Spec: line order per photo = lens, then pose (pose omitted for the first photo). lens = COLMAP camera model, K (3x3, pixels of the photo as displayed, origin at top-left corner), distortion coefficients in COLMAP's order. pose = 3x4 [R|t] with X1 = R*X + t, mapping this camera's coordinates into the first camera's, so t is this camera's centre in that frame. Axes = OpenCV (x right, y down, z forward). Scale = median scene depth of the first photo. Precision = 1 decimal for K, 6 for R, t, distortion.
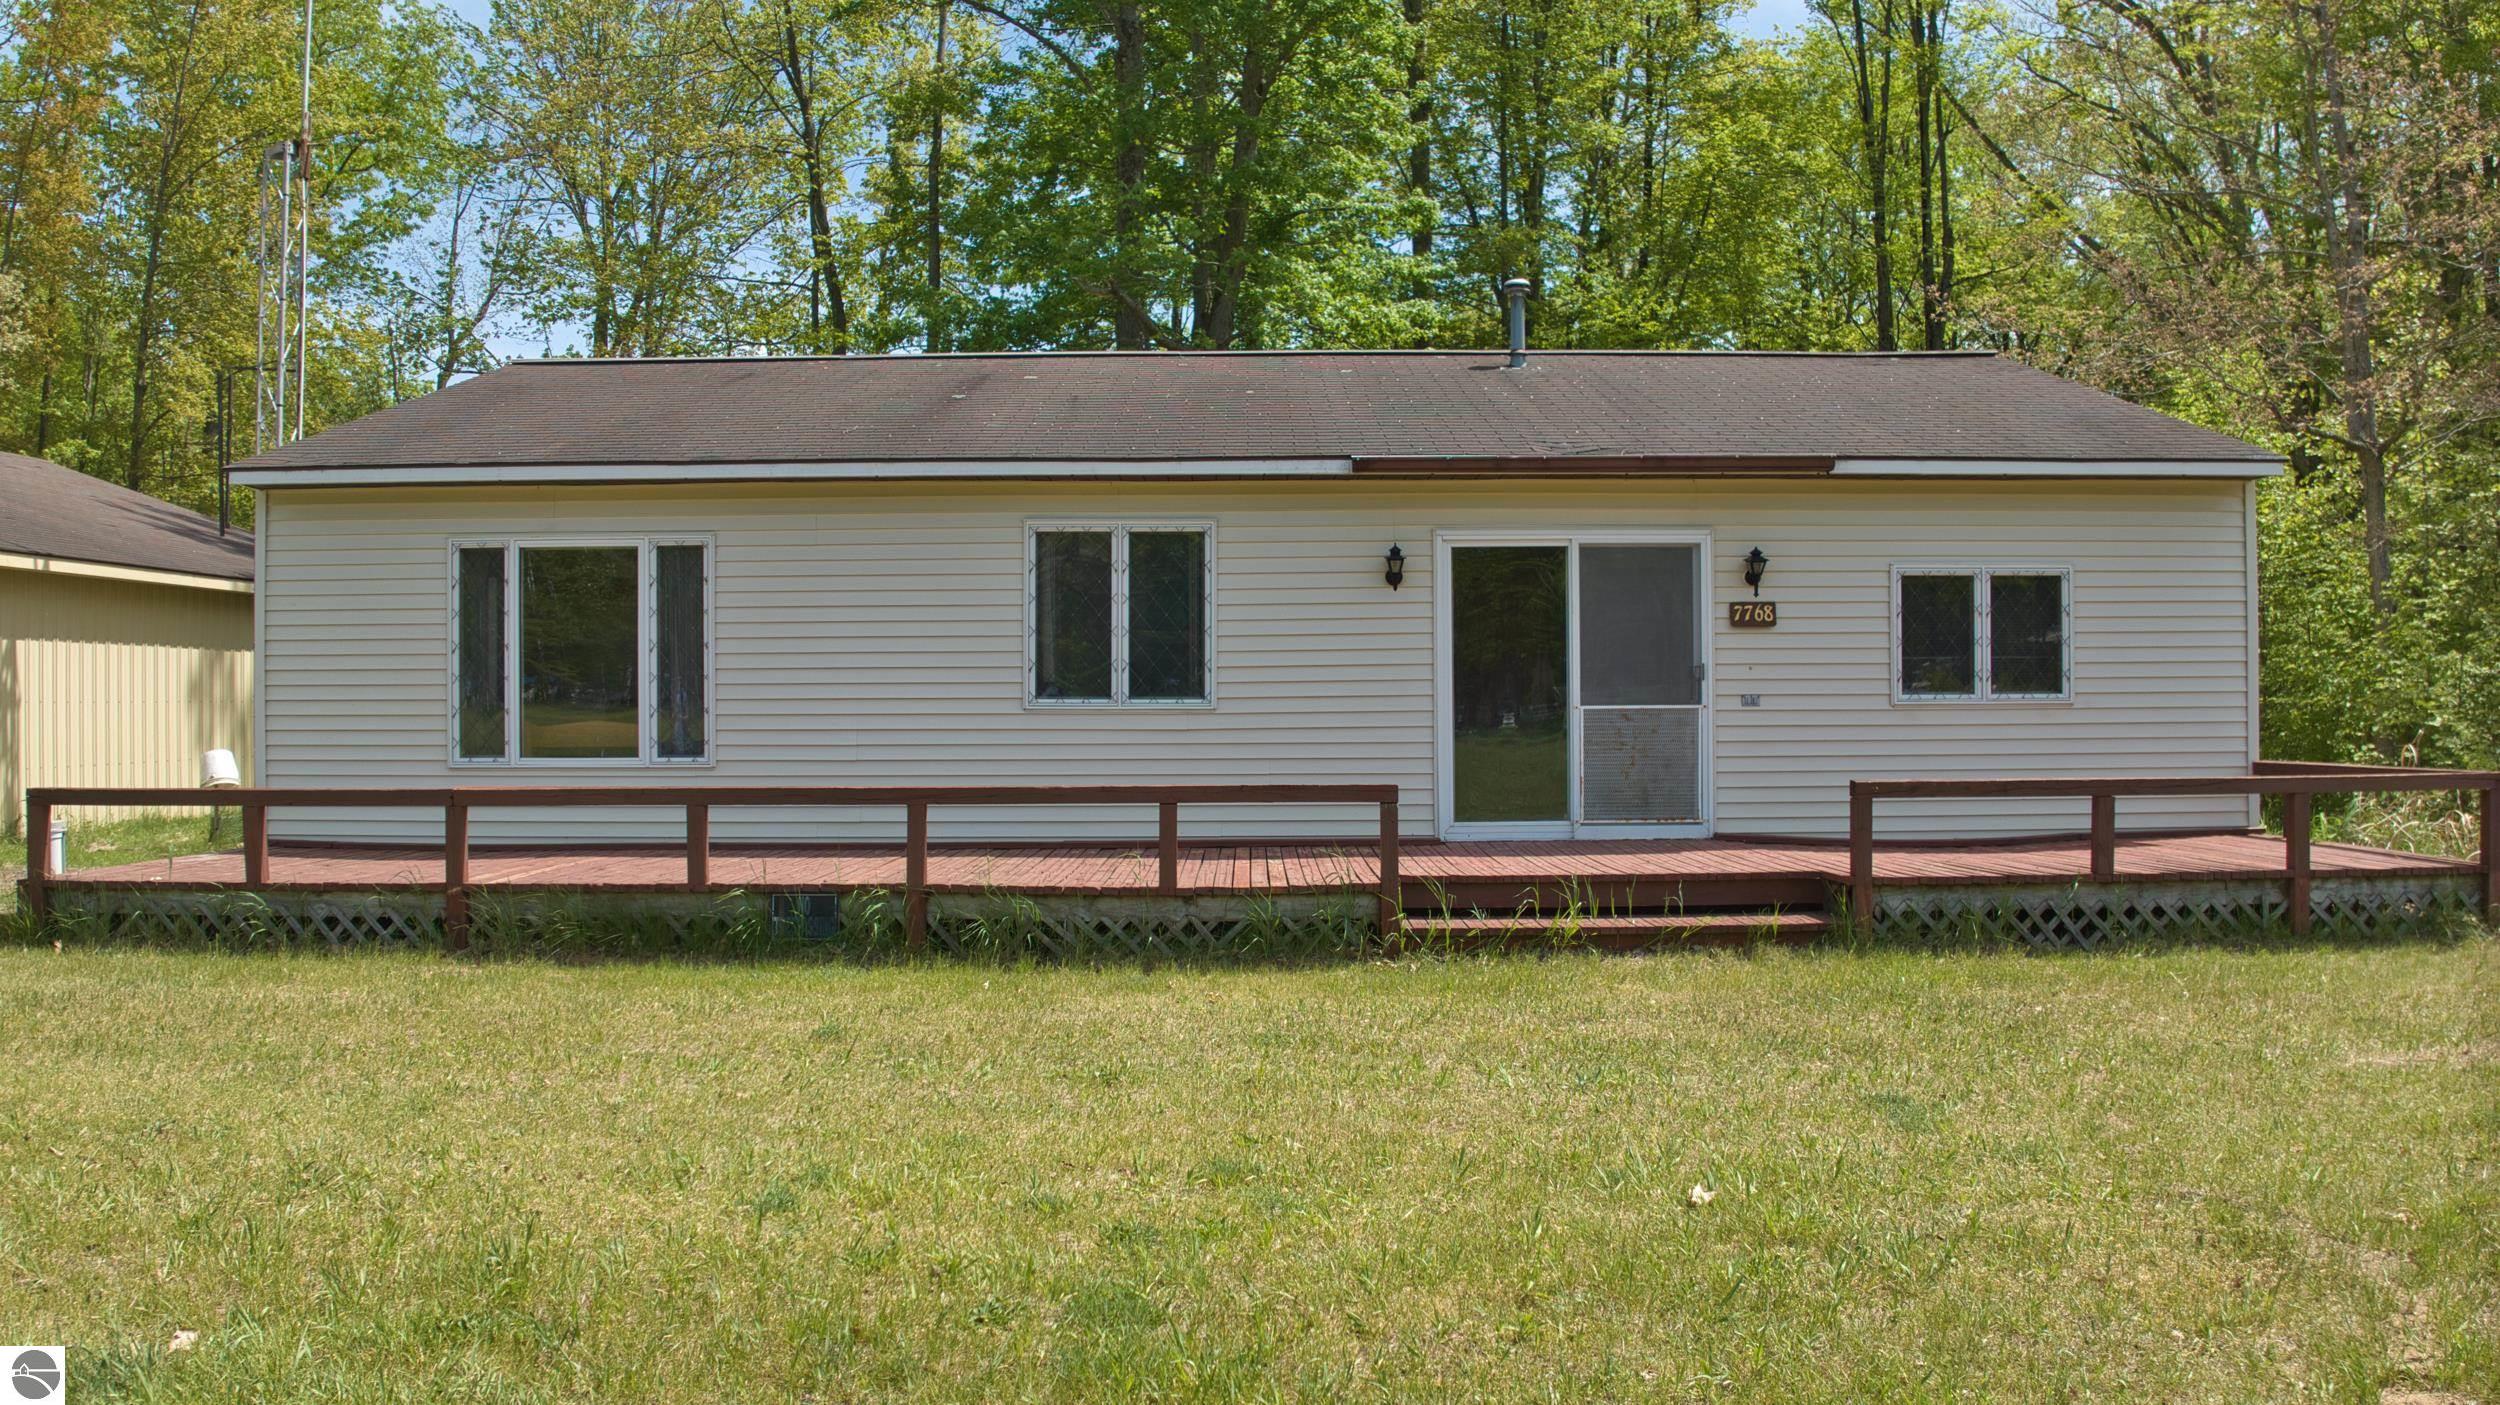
lens RADIAL K [[1755.9, 0, 1257.2], [0, 1755.9, 697.4], [0, 0, 1]] dist [-0.101934, -0.019130]
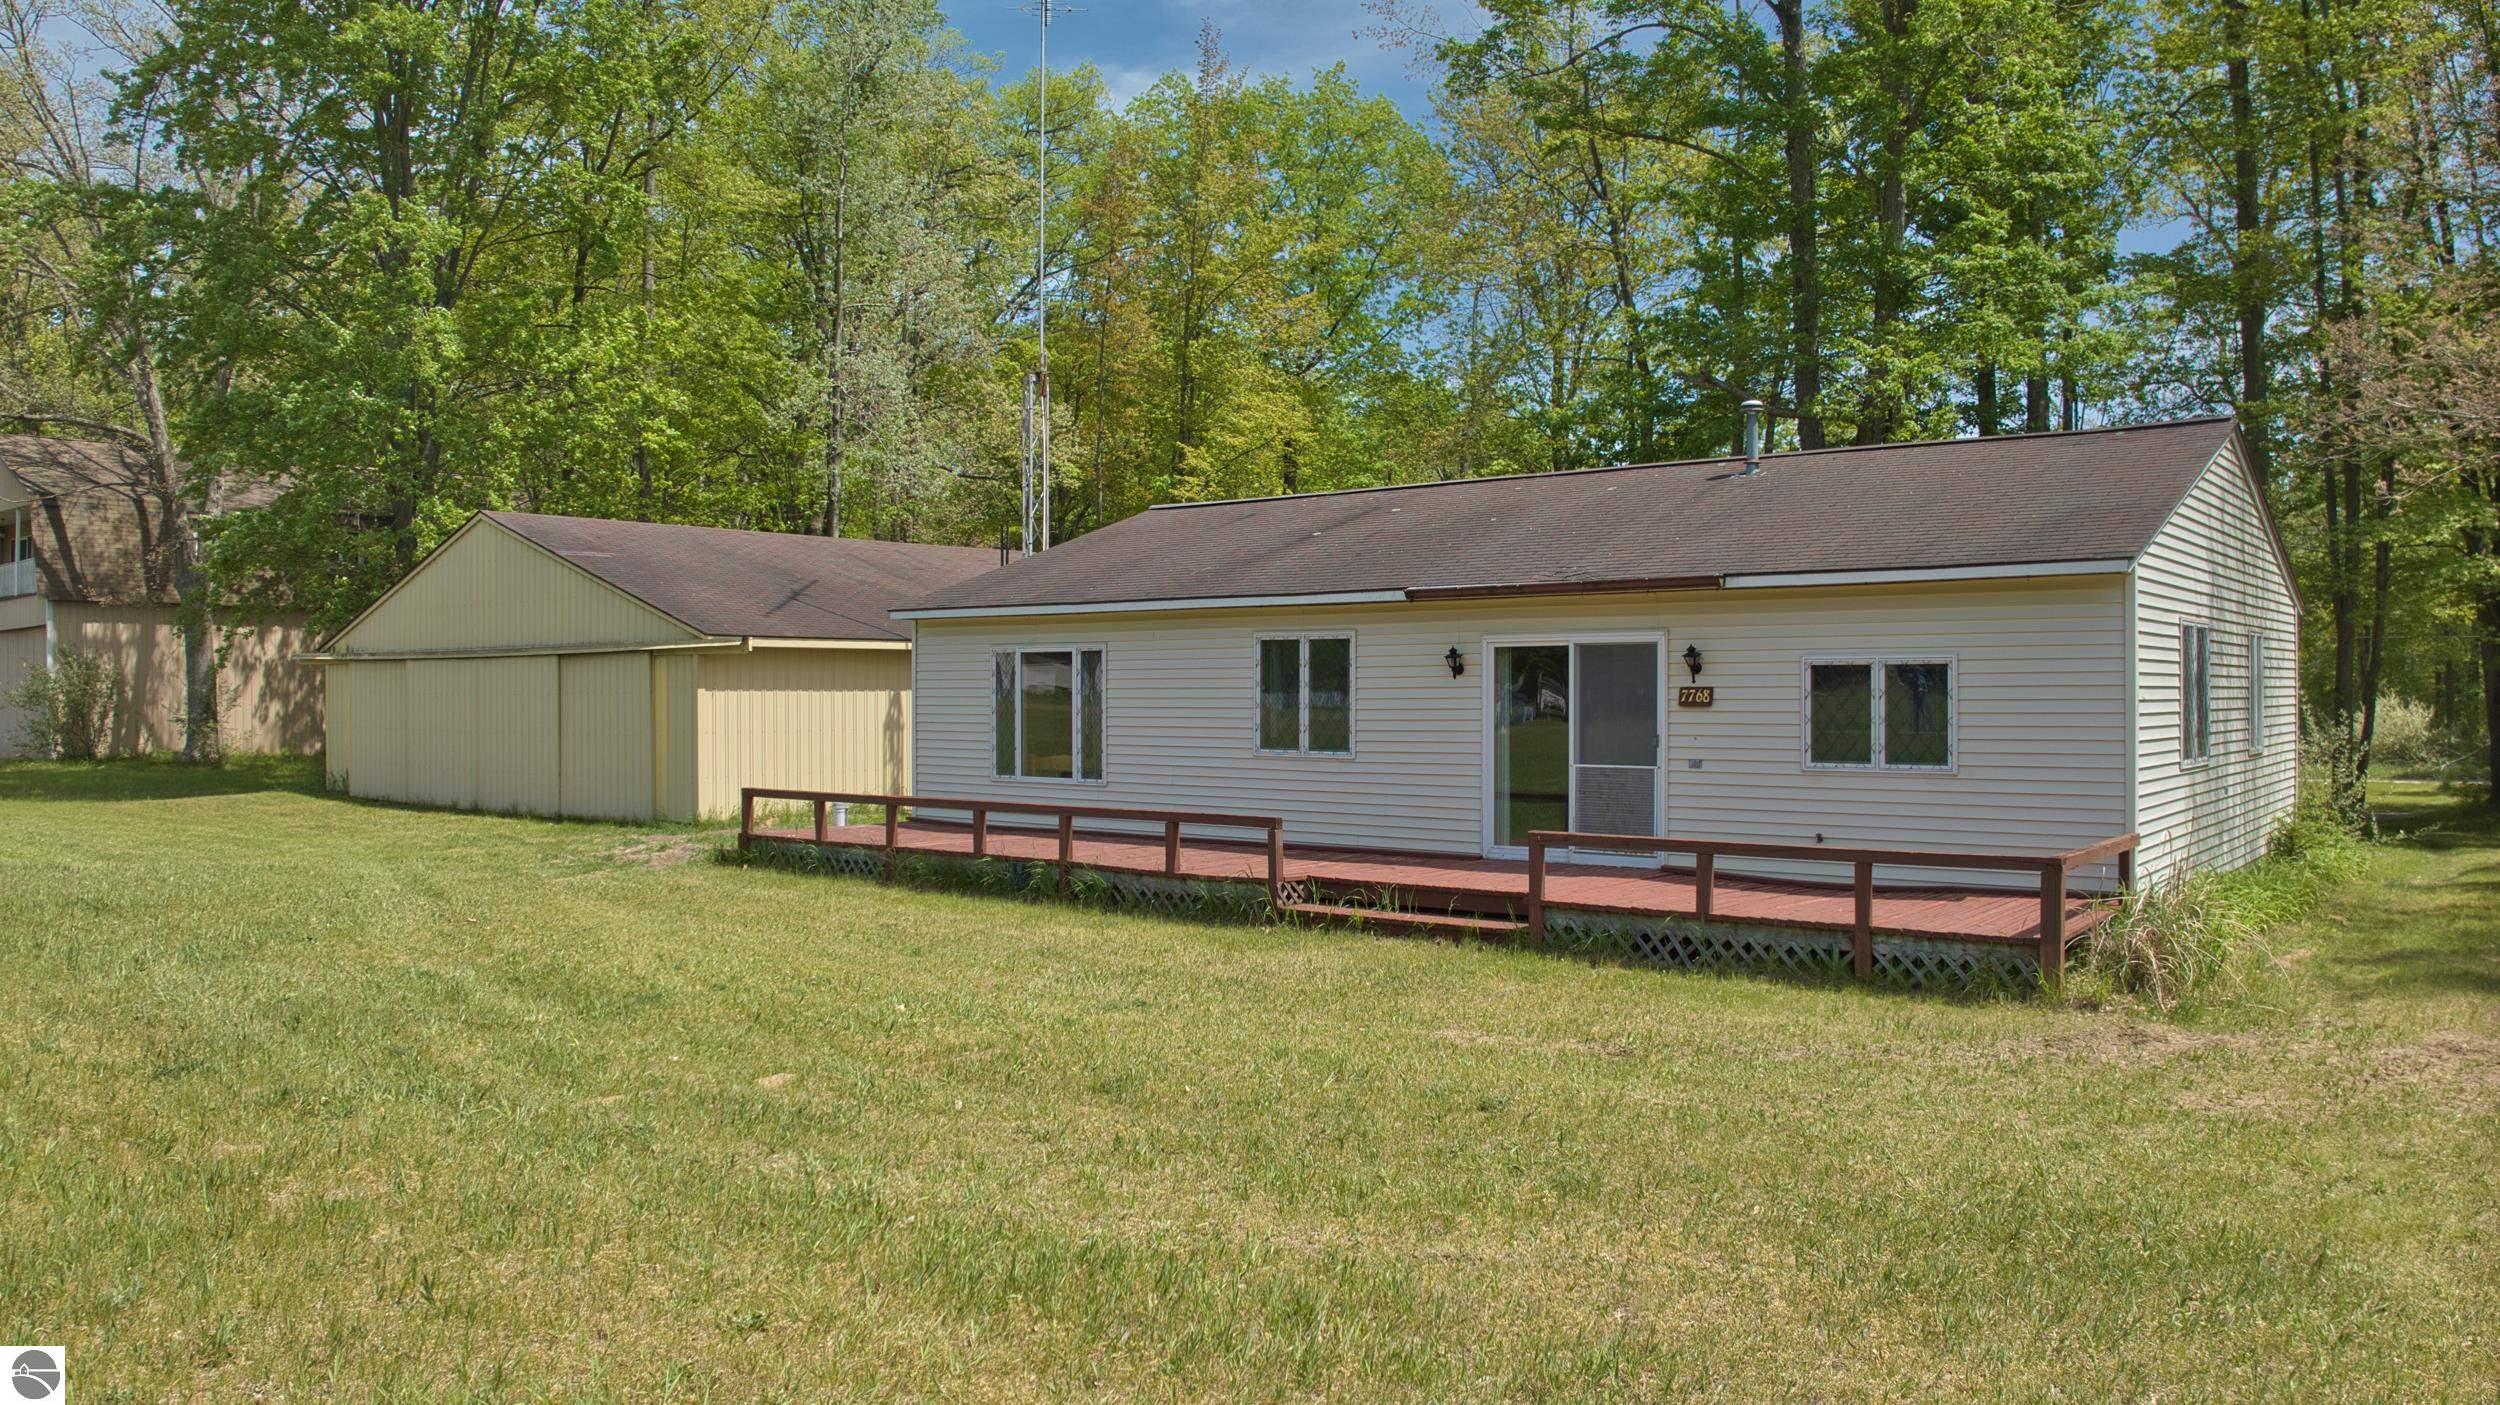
lens RADIAL K [[1755.9, 0, 1257.3], [0, 1755.9, 708.7], [0, 0, 1]] dist [-0.101934, -0.019130]
pose [[0.780029, 0.010371, -0.625657, 0.835265], [-0.001556, 0.999892, 0.014635, -0.057094], [0.625741, -0.010442, 0.779961, -0.200893]]
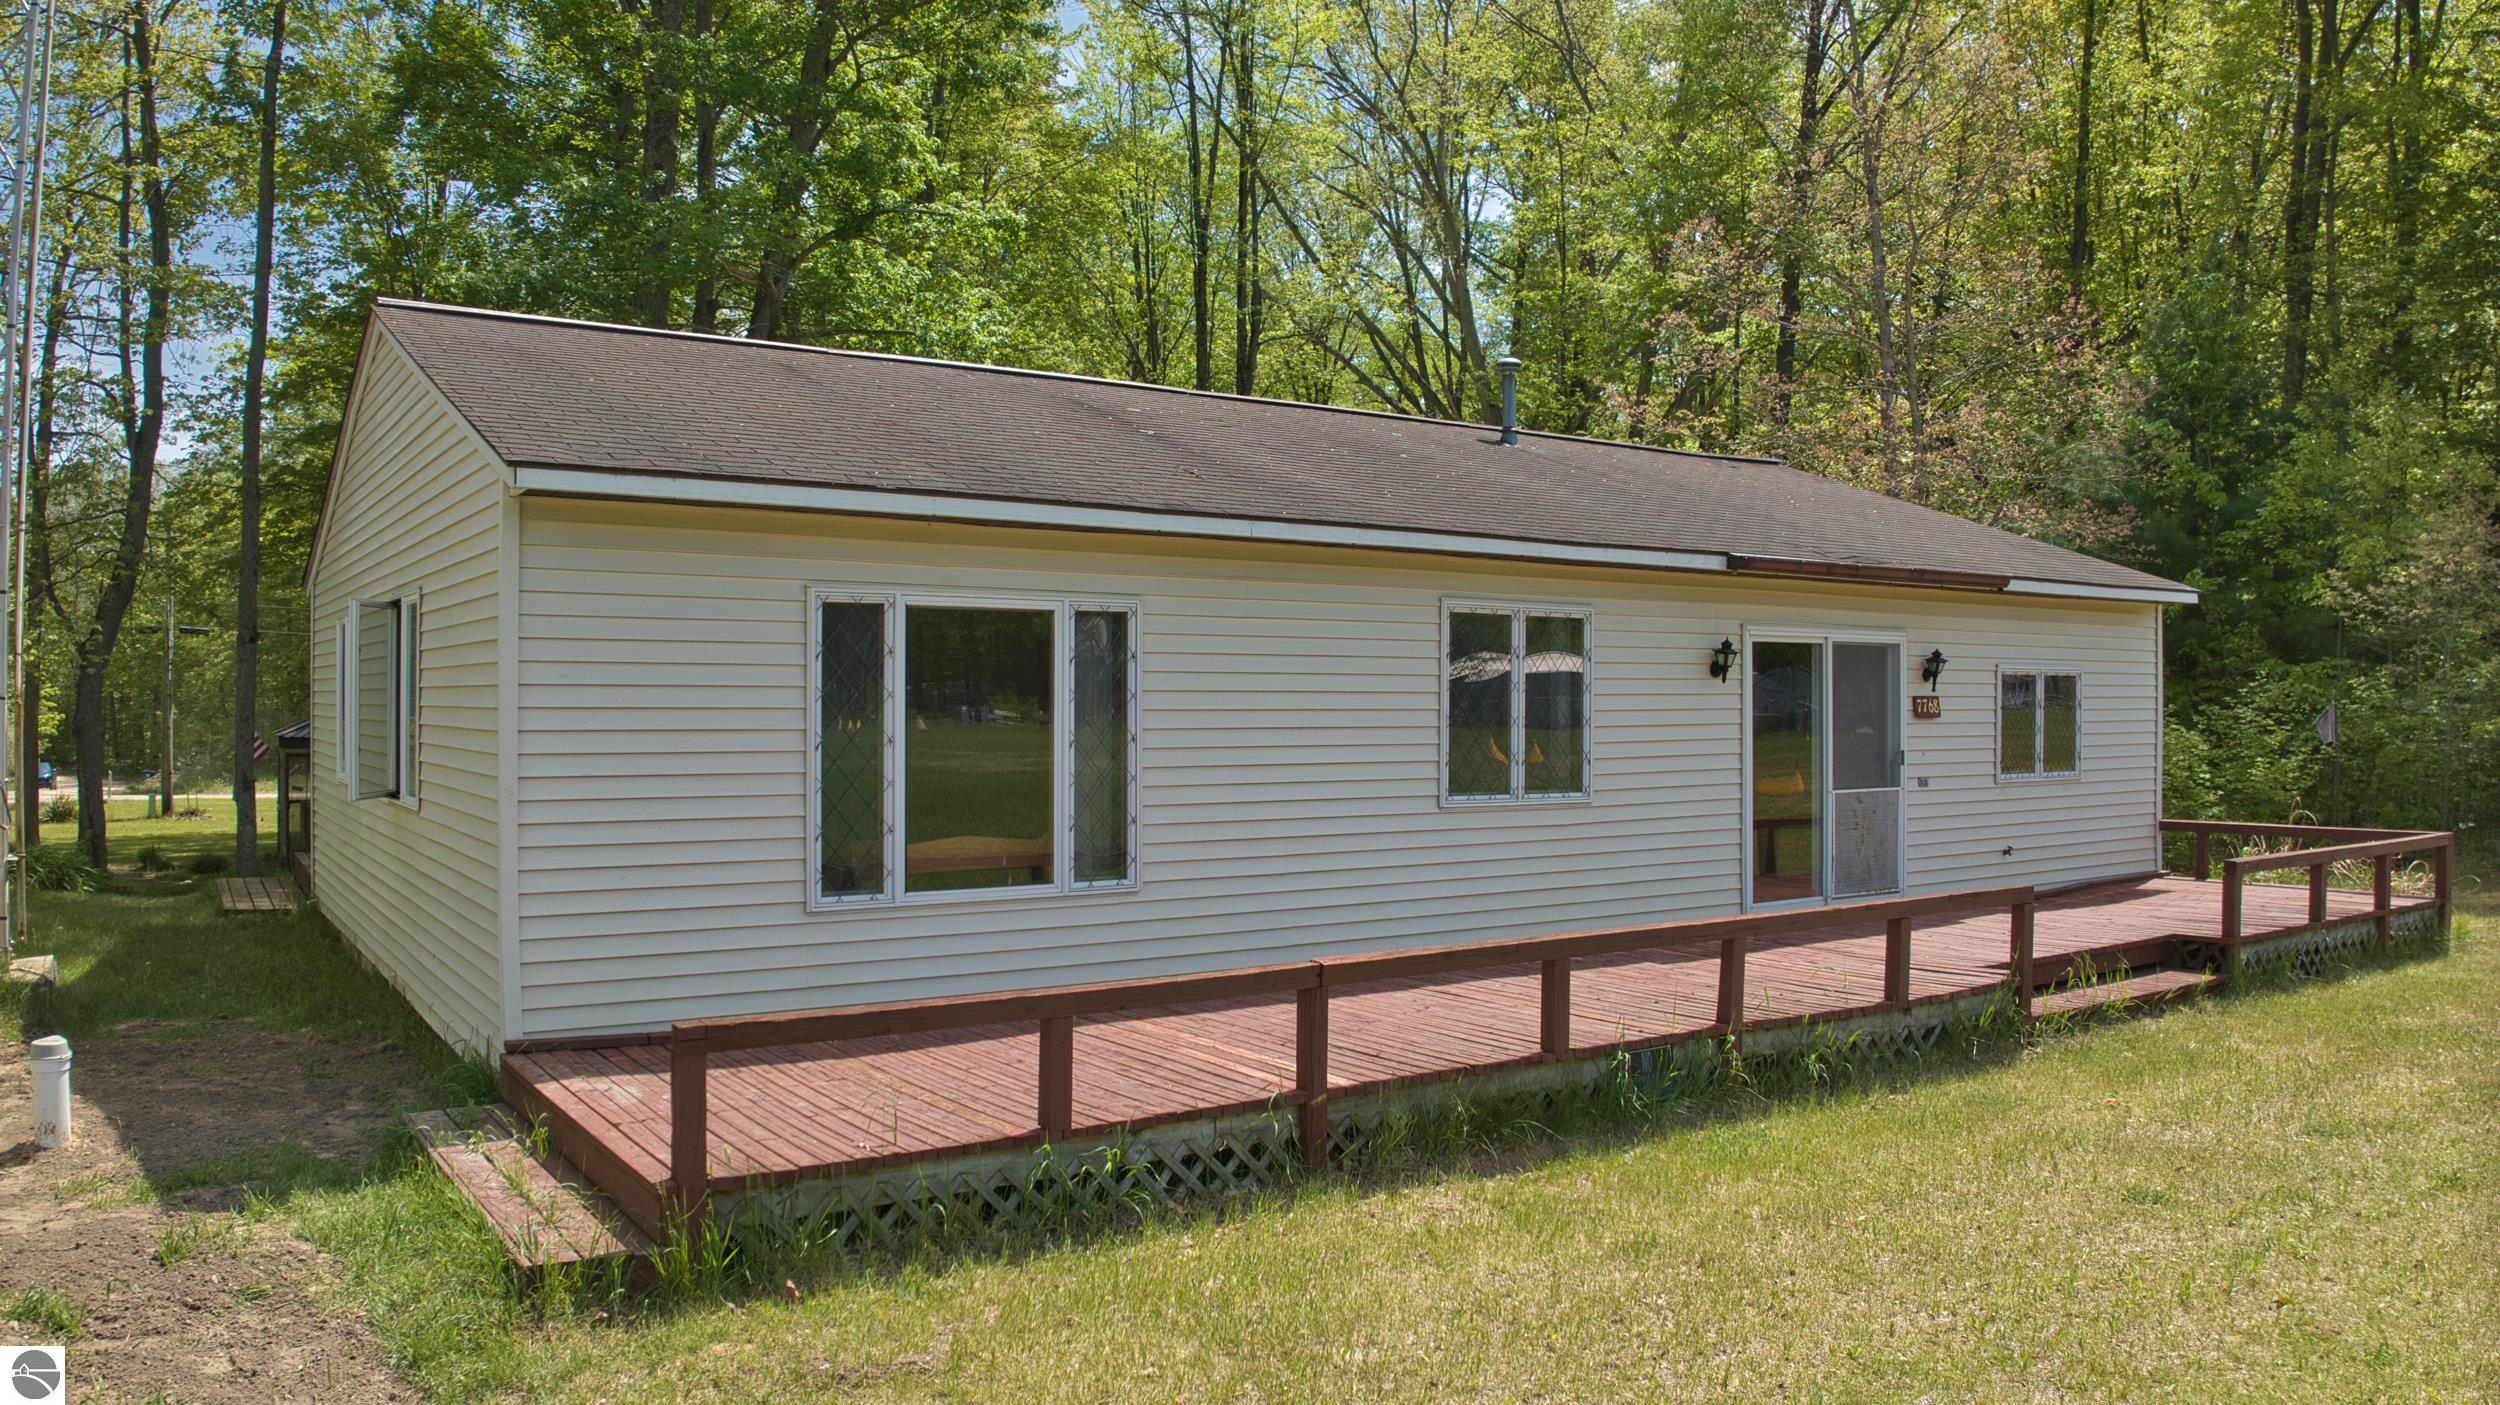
lens RADIAL K [[1755.9, 0, 1259.0], [0, 1755.9, 701.9], [0, 0, 1]] dist [-0.101934, -0.019130]
pose [[0.827683, 0.007257, 0.561149, -0.720006], [-0.008169, 0.999966, -0.000883, -0.046397], [-0.561136, -0.003853, 0.827715, 0.303698]]
